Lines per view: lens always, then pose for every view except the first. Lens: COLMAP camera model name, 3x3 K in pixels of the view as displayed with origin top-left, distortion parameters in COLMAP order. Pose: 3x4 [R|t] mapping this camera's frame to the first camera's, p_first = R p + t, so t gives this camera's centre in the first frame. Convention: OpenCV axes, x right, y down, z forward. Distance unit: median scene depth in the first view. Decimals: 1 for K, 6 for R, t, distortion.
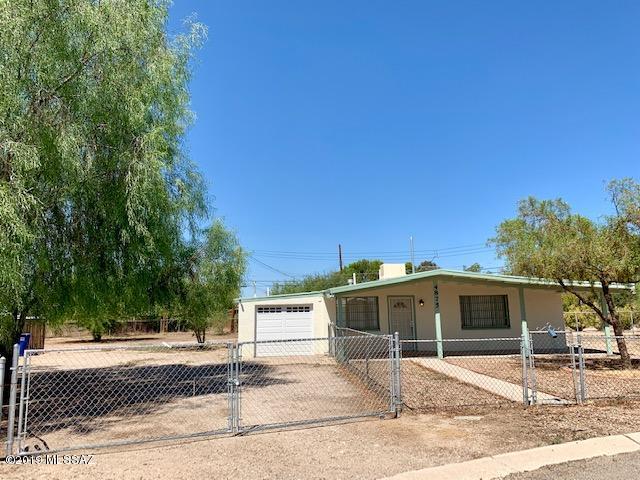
lens RADIAL K [[490.2, 0, 317.8], [0, 490.2, 224.4], [0, 0, 1]] dist [0.094360, -0.000954]
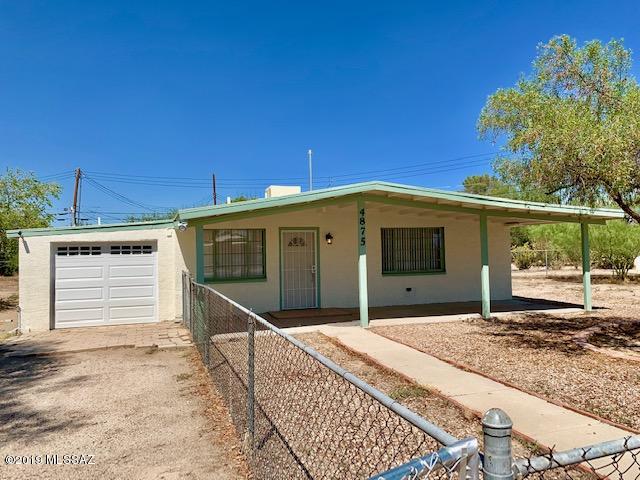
lens RADIAL K [[490.2, 0, 317.8], [0, 490.2, 224.4], [0, 0, 1]] dist [0.094360, -0.000954]
pose [[0.969343, 0.009802, 0.245516, 0.032303], [-0.039760, 0.992293, 0.117364, 0.062688], [-0.242474, -0.123527, 0.962262, 0.367358]]
